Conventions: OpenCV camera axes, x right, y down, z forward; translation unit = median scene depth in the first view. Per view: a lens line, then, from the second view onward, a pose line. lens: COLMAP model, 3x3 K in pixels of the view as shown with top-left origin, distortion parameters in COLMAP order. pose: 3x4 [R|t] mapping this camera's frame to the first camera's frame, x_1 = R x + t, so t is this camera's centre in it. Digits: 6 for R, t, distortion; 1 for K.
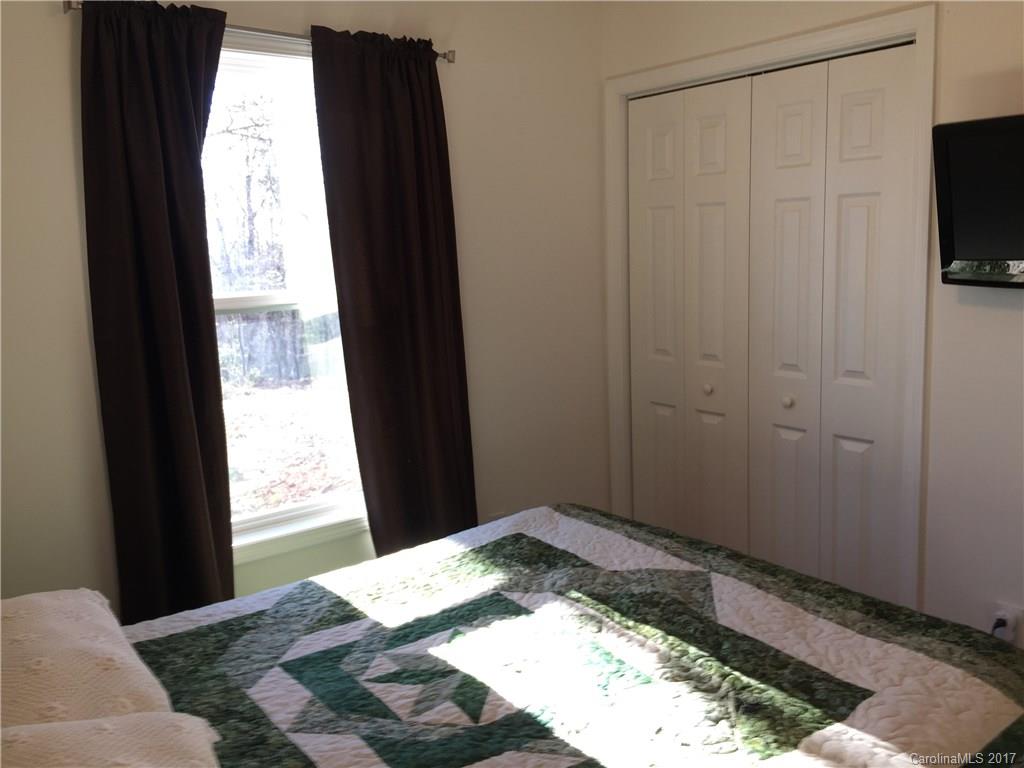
lens RADIAL K [[873.1, 0, 512.0], [0, 873.1, 384.0], [0, 0, 1]] dist [0.111949, -0.185287]
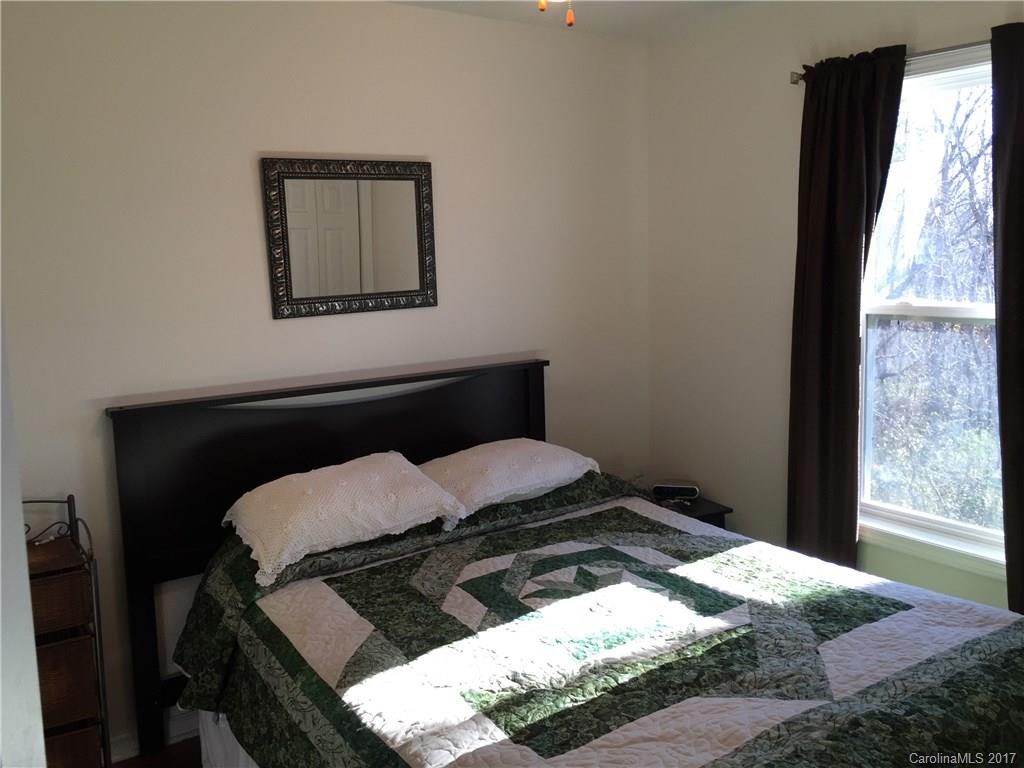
lens RADIAL K [[873.1, 0, 512.0], [0, 873.1, 384.0], [0, 0, 1]] dist [0.111949, -0.185287]
pose [[-0.042686, 0.181164, -0.982526, 1.034887], [-0.136231, 0.973182, 0.185360, -0.183585], [0.989757, 0.141763, -0.016861, 0.736937]]
